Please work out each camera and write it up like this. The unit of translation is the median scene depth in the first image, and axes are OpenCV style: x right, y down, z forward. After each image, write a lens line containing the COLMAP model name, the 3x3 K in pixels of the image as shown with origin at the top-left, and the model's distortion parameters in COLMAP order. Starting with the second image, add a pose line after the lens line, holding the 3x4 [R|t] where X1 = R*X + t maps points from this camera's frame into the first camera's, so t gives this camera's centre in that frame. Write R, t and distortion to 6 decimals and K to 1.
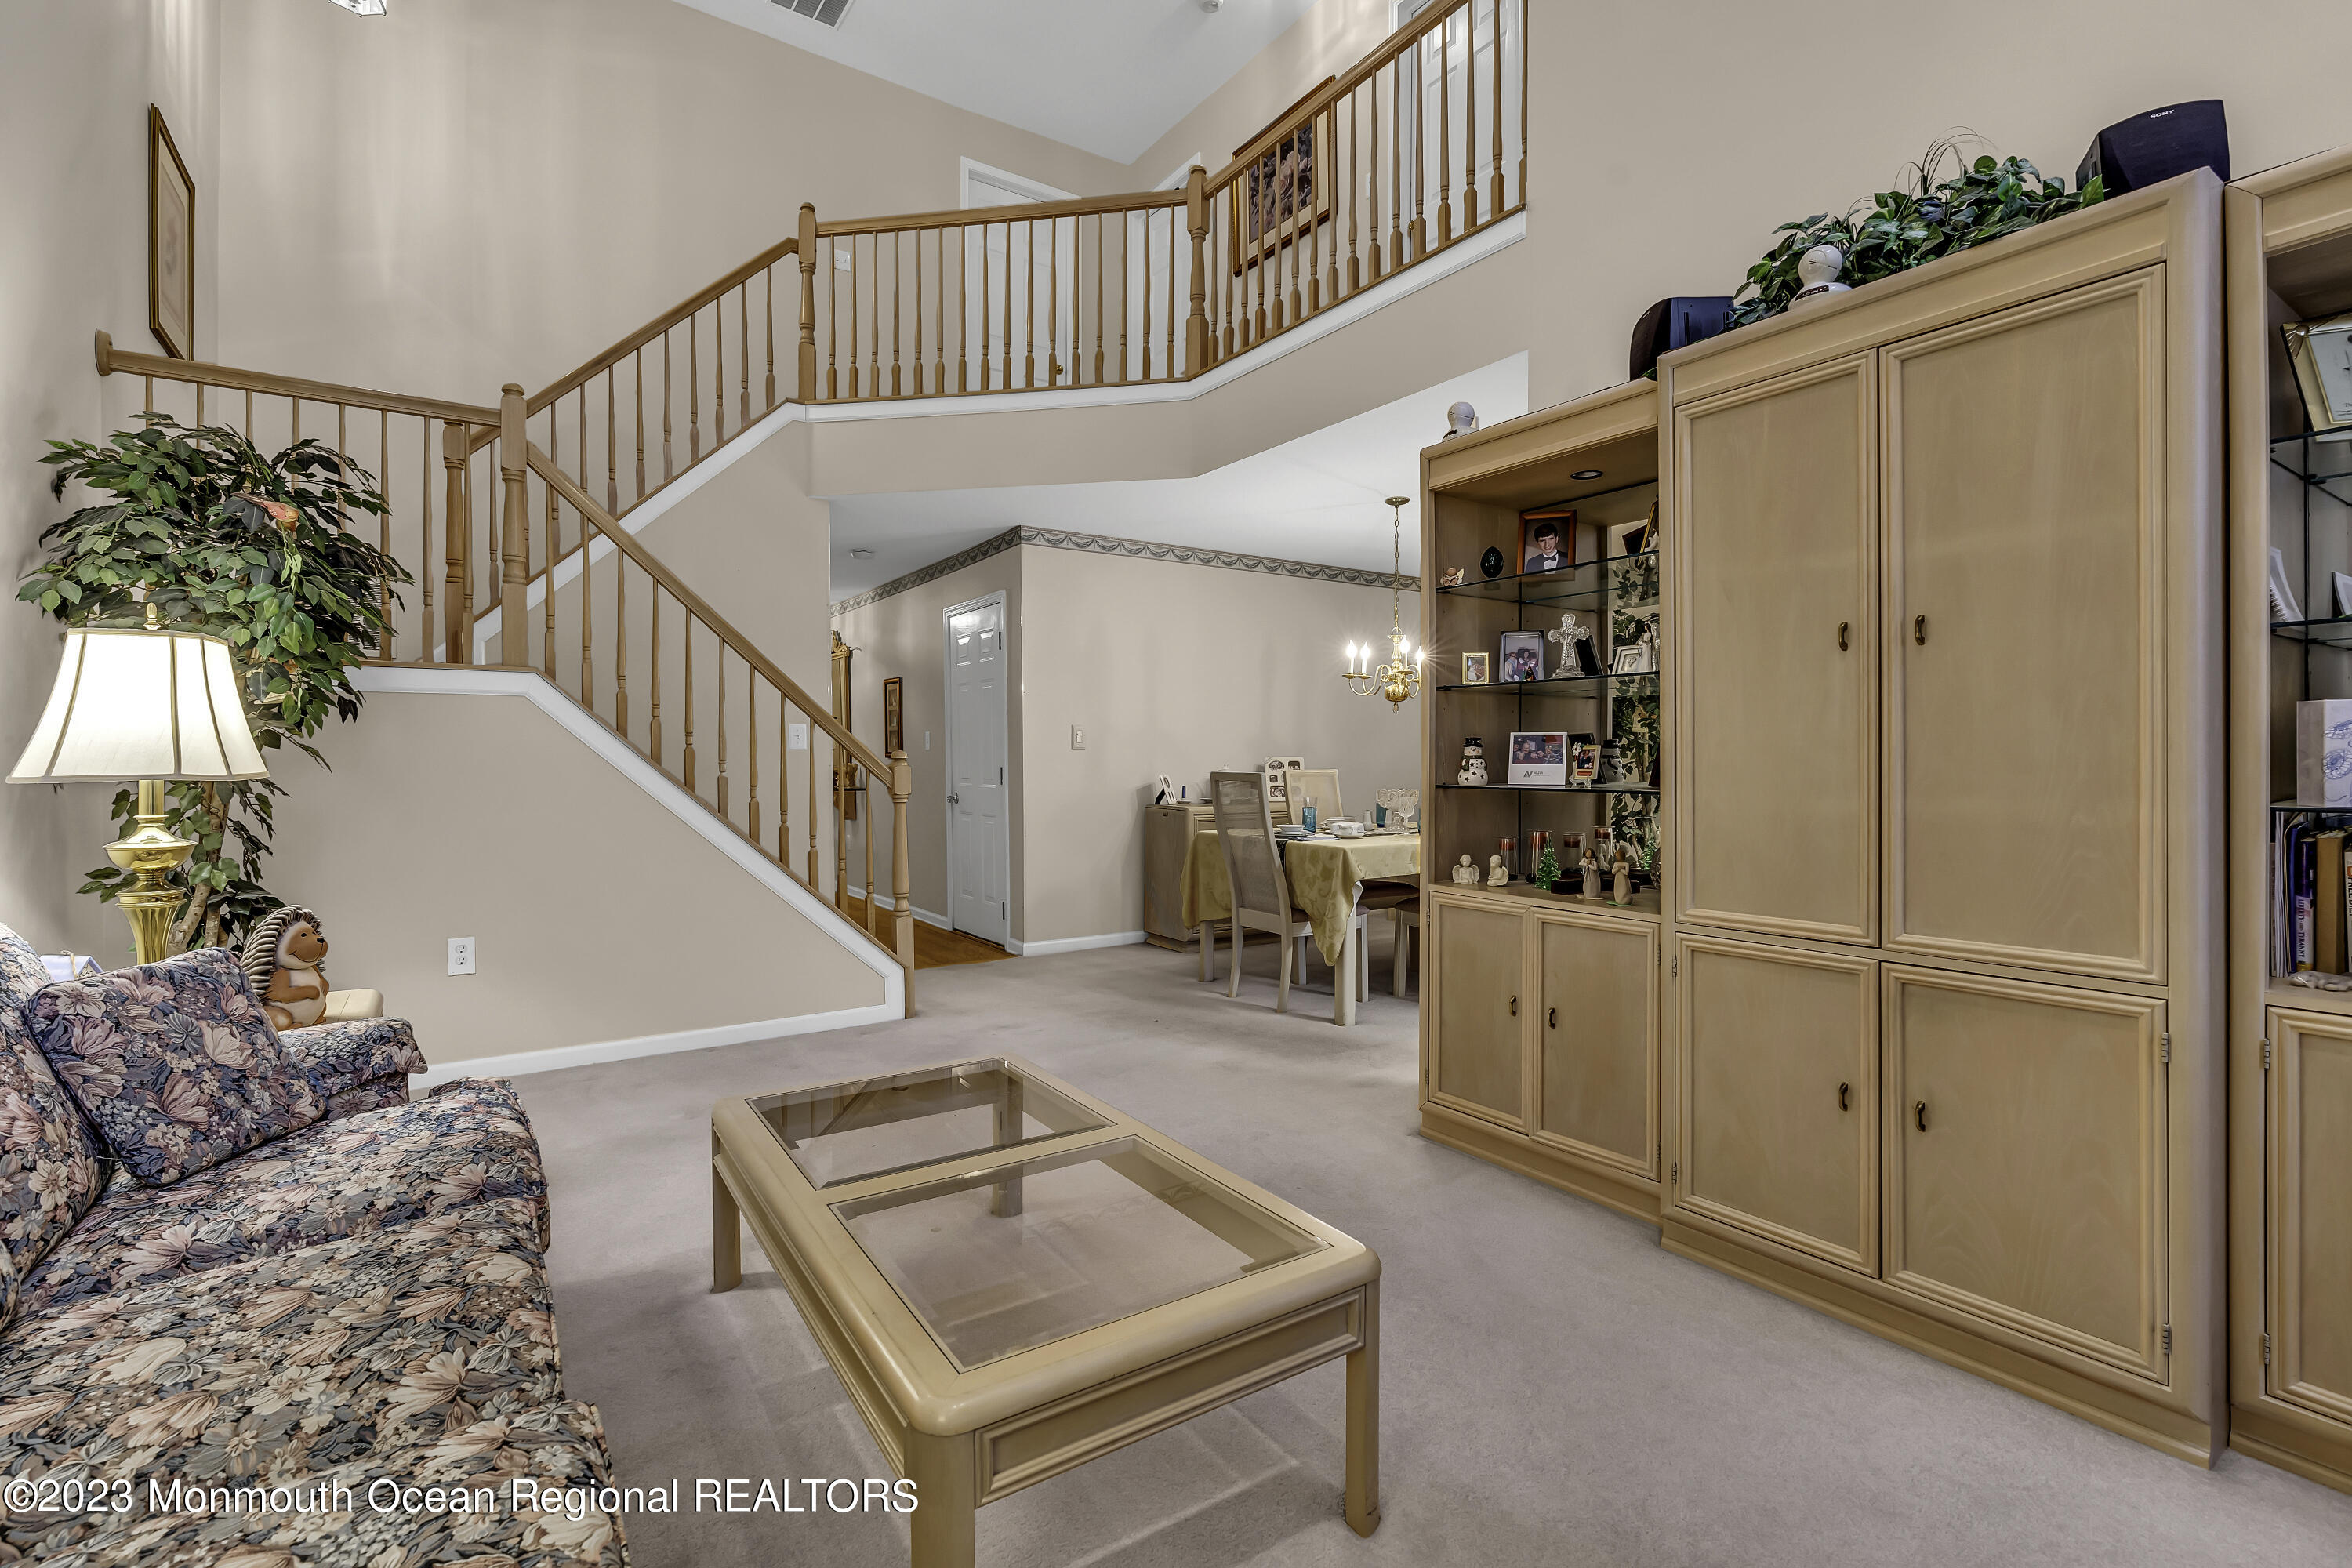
lens RADIAL K [[1043.1, 0, 1182.7], [0, 1043.1, 766.6], [0, 0, 1]] dist [-0.002553, 0.000171]
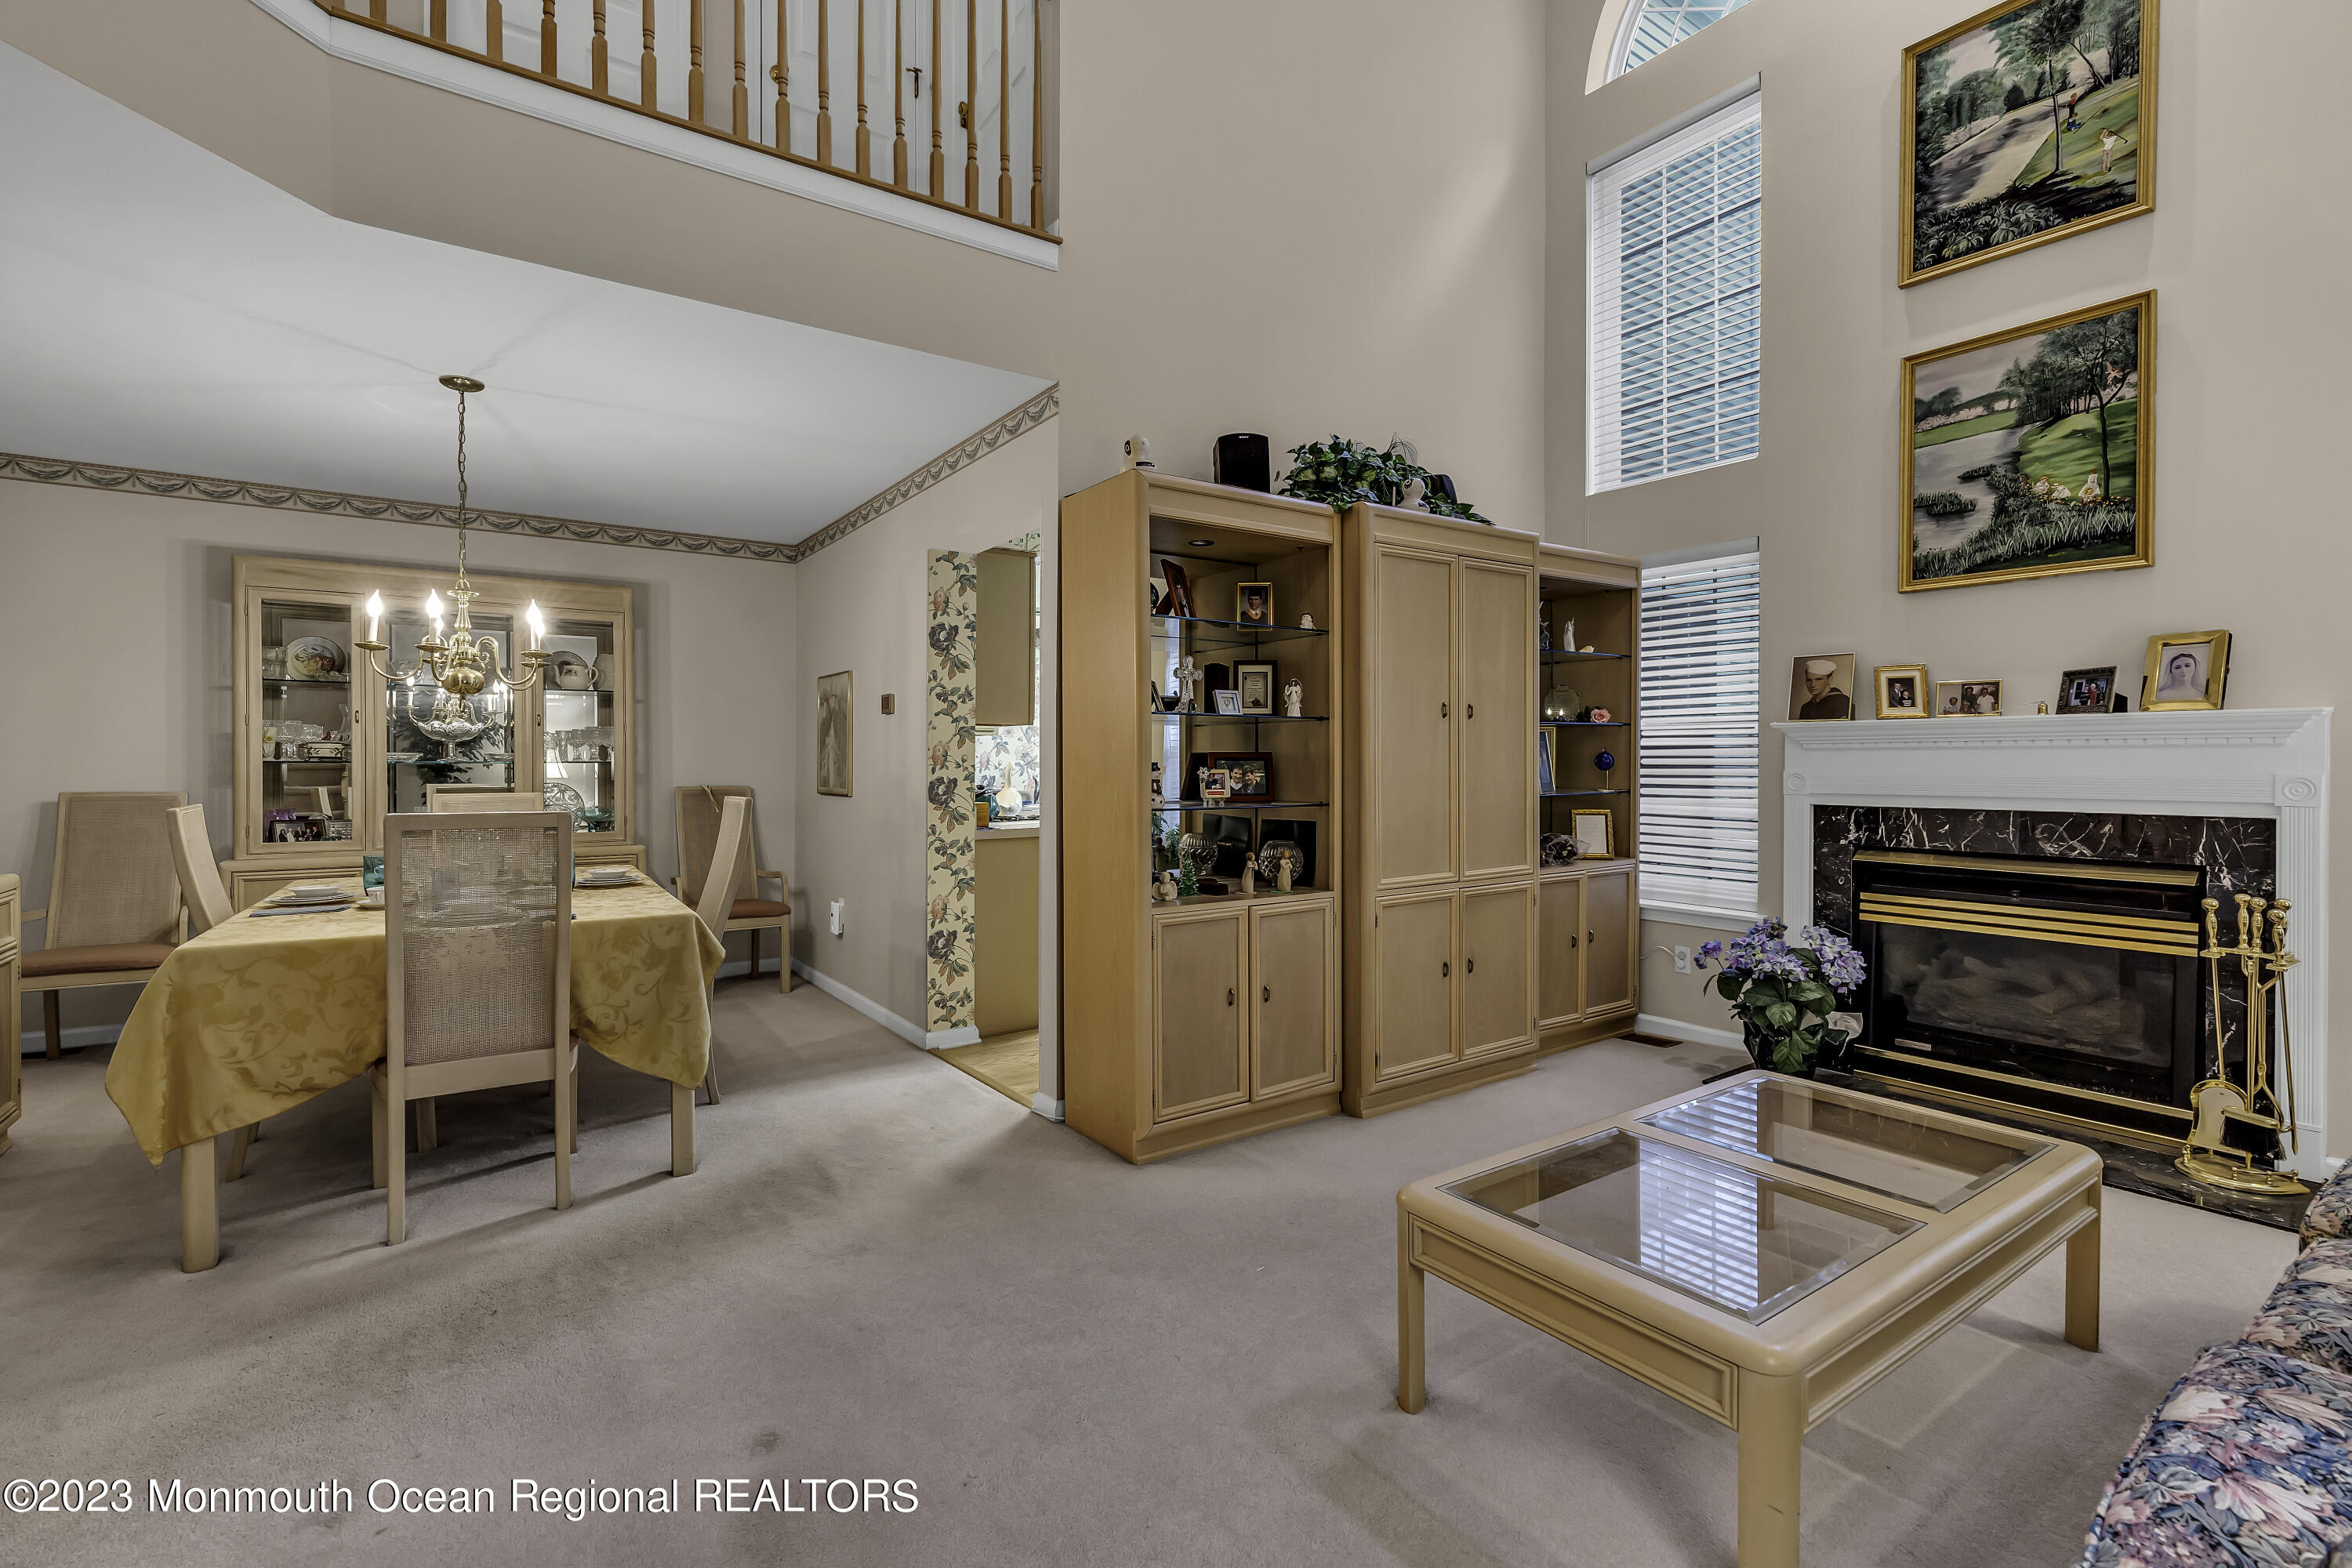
lens RADIAL K [[1092.9, 0, 1183.3], [0, 1092.9, 783.0], [0, 0, 1]] dist [-0.005084, 0.000828]
pose [[-0.011442, -0.016614, 0.999797, -0.436926], [0.009075, 0.999819, 0.016718, -0.013478], [-0.999893, 0.009265, -0.011289, 0.524761]]
